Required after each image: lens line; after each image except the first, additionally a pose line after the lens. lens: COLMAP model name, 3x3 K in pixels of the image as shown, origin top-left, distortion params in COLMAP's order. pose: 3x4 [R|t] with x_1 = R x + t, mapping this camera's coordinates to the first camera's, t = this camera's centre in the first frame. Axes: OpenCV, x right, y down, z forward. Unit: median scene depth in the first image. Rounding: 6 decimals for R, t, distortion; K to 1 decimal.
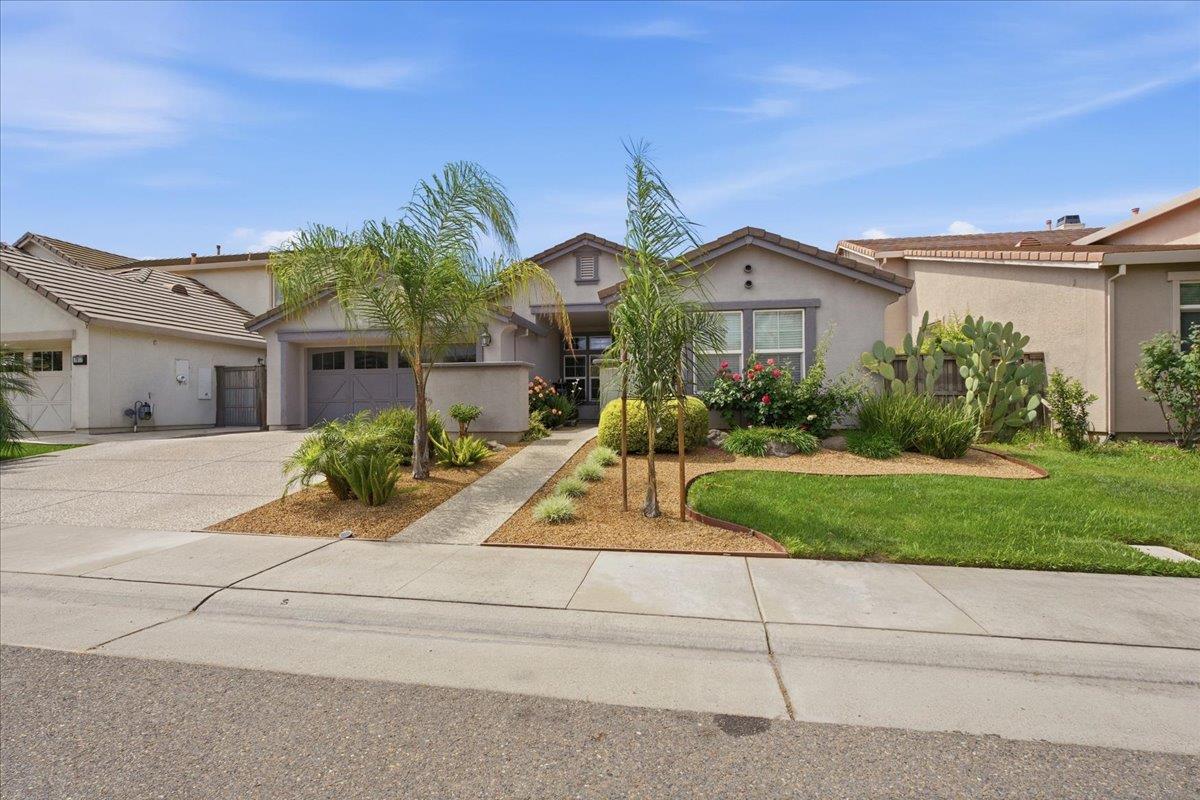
lens RADIAL K [[543.9, 0, 600.0], [0, 543.9, 400.0], [0, 0, 1]] dist [-0.011195, 0.001547]
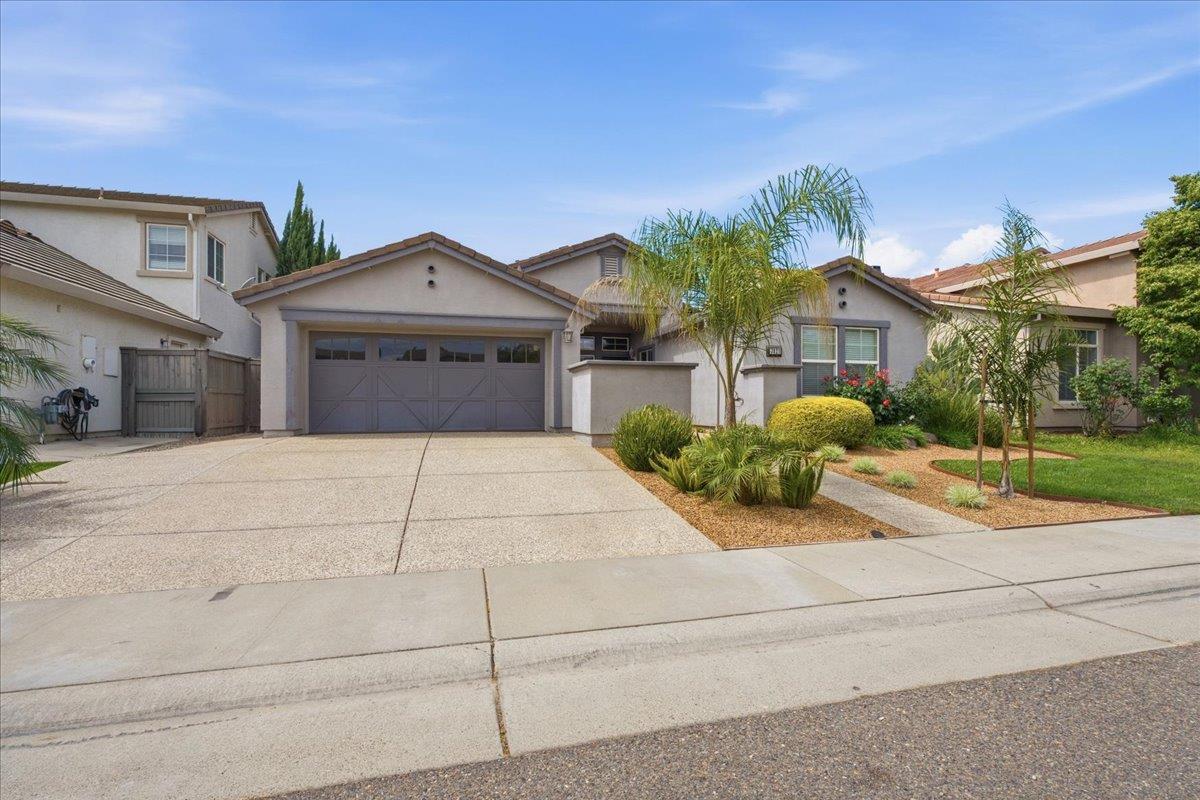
lens RADIAL K [[548.6, 0, 602.5], [0, 548.6, 394.3], [0, 0, 1]] dist [-0.009462, 0.001375]
pose [[0.904882, 0.015409, 0.425383, -0.639330], [-0.010165, 0.999842, -0.014594, 0.003492], [-0.425541, 0.008882, 0.904896, 0.137884]]
